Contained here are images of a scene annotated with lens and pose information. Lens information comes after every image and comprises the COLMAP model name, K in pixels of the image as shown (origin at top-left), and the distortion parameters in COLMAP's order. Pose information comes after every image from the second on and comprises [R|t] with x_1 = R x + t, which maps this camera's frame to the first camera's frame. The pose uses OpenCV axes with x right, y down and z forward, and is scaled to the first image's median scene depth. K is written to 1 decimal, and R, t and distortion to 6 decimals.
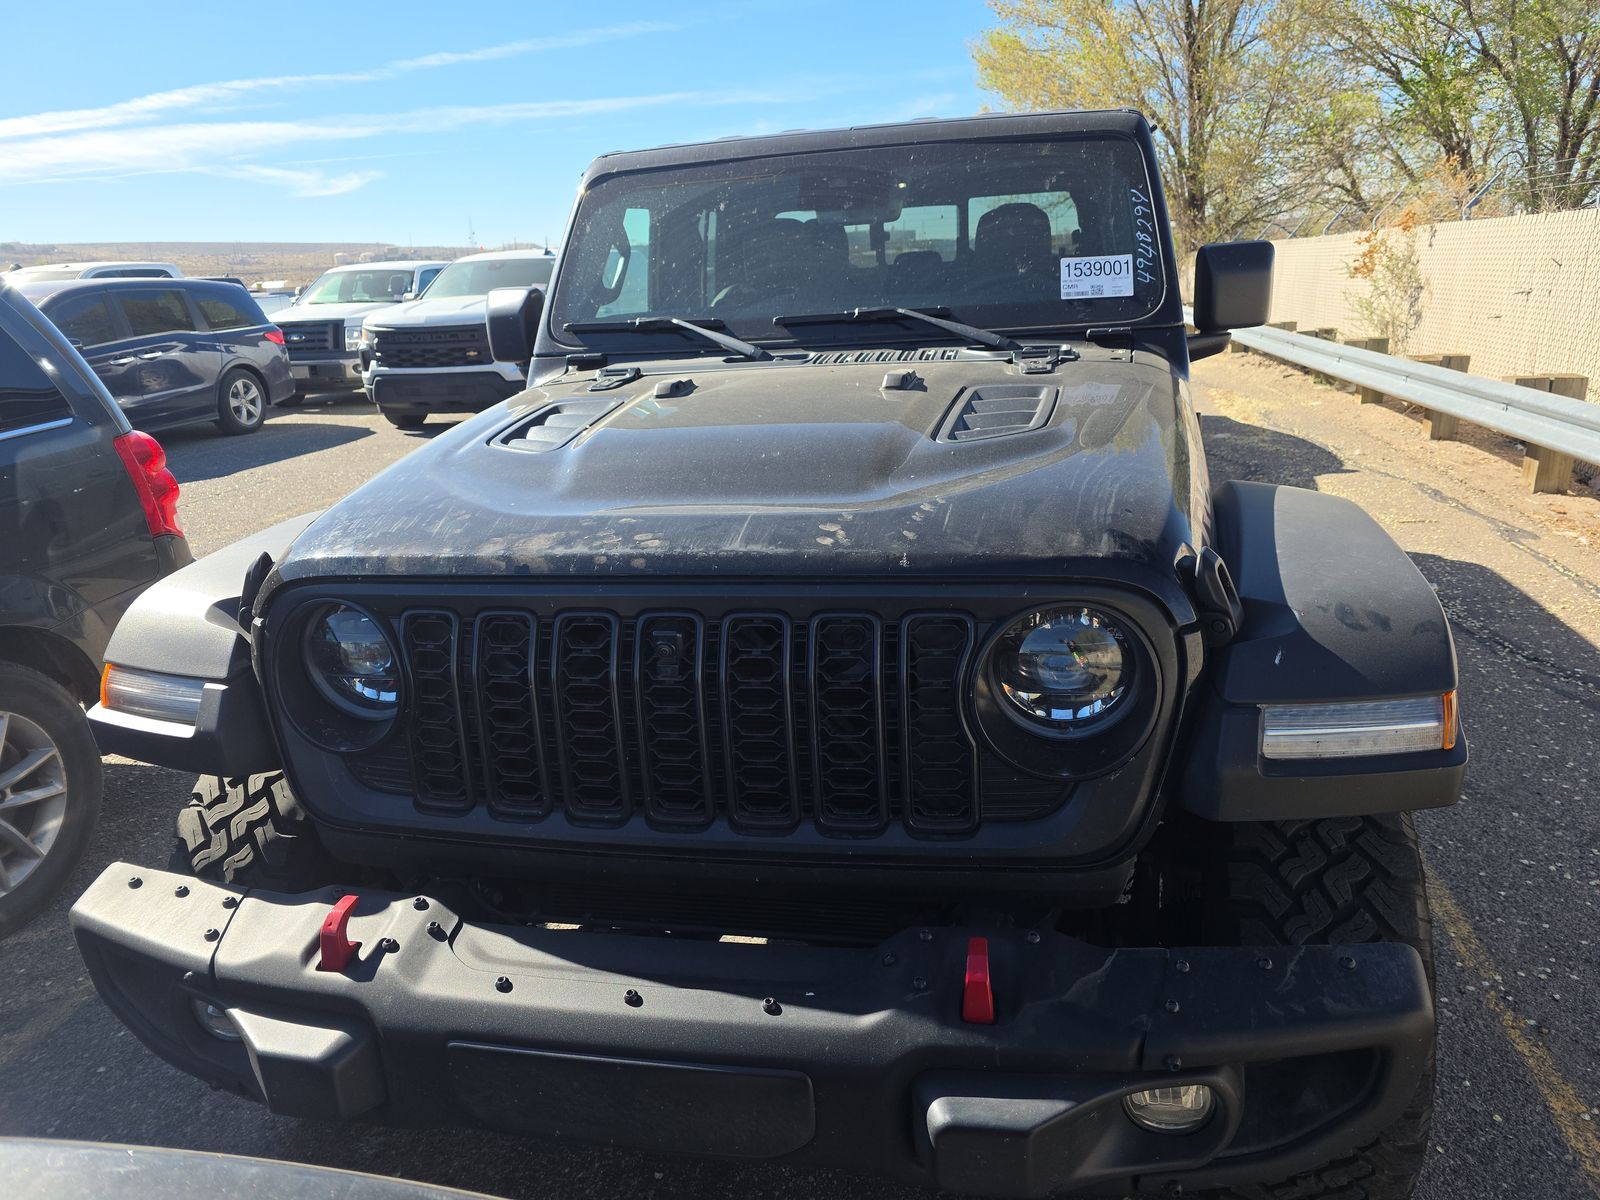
lens RADIAL K [[1059.4, 0, 793.4], [0, 1059.4, 559.2], [0, 0, 1]] dist [0.093998, -0.106096]
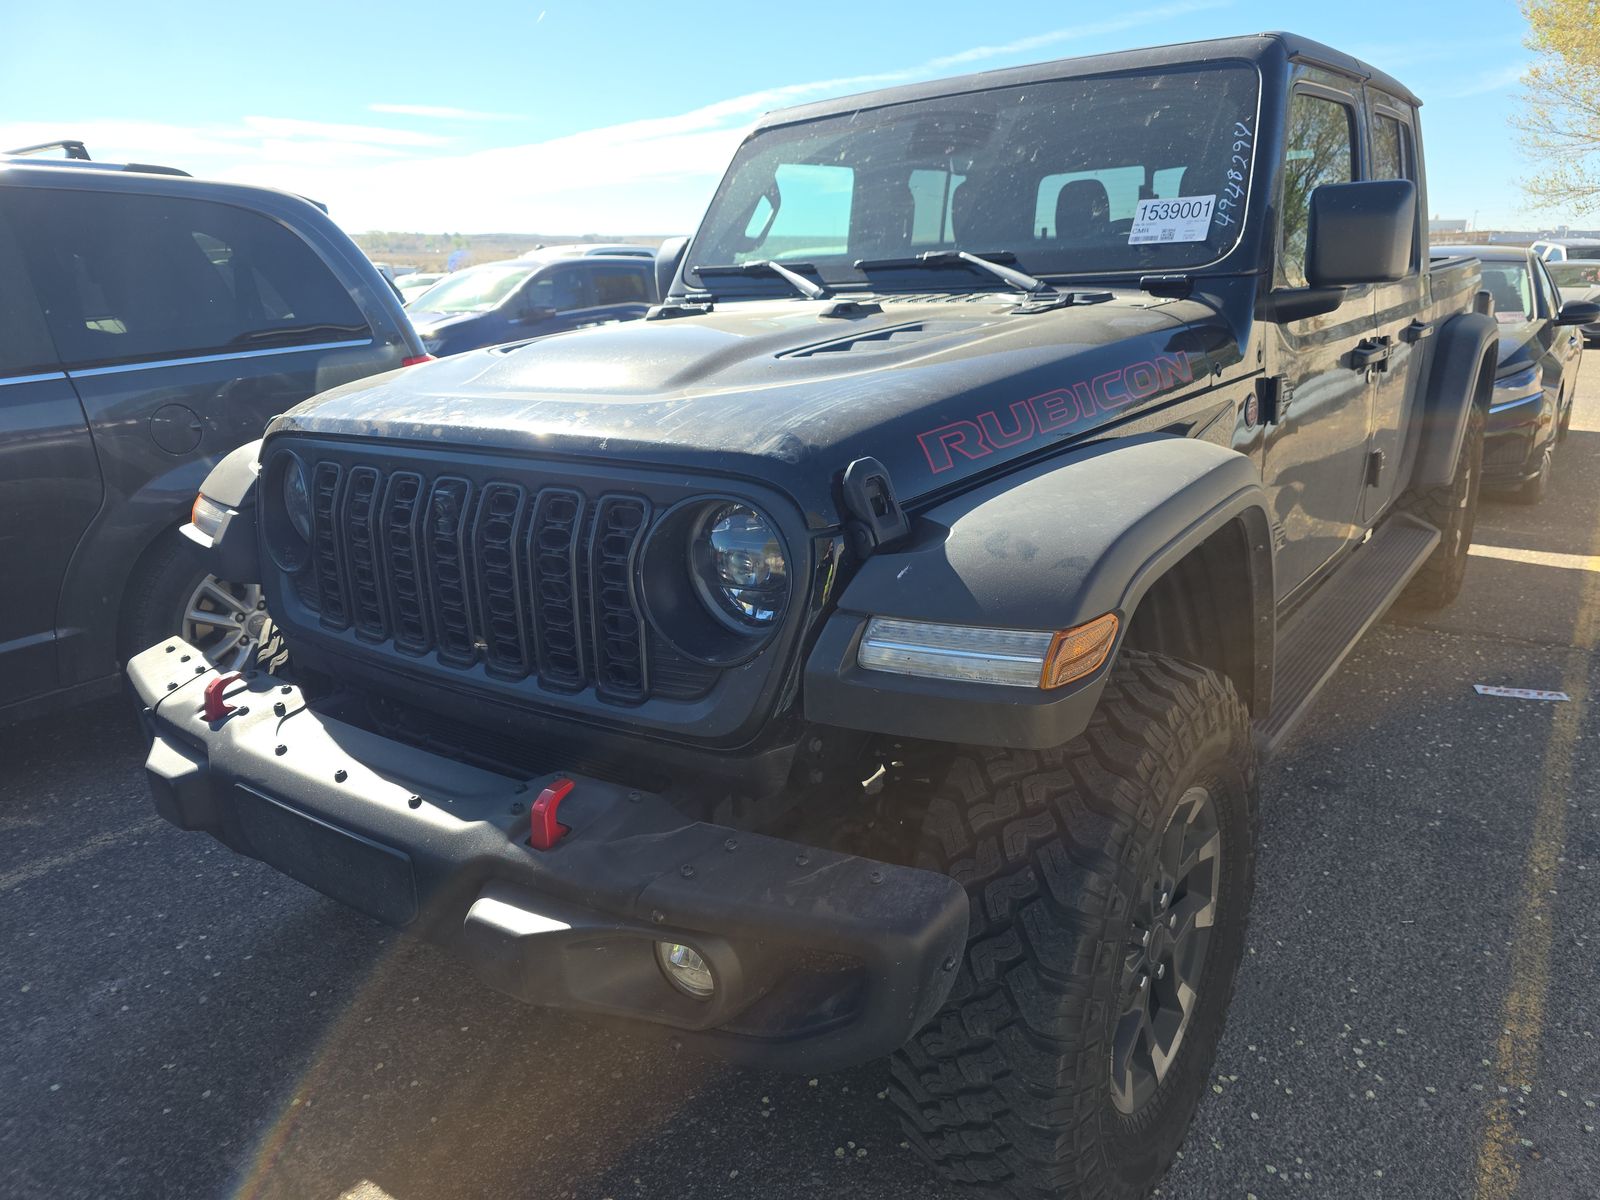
lens RADIAL K [[1066.6, 0, 791.9], [0, 1066.6, 570.1], [0, 0, 1]] dist [0.092372, -0.105013]
pose [[0.913954, 0.127981, -0.385108, 0.406535], [-0.121279, 0.991740, 0.041755, 0.033870], [0.387271, 0.008543, 0.921926, 0.033182]]
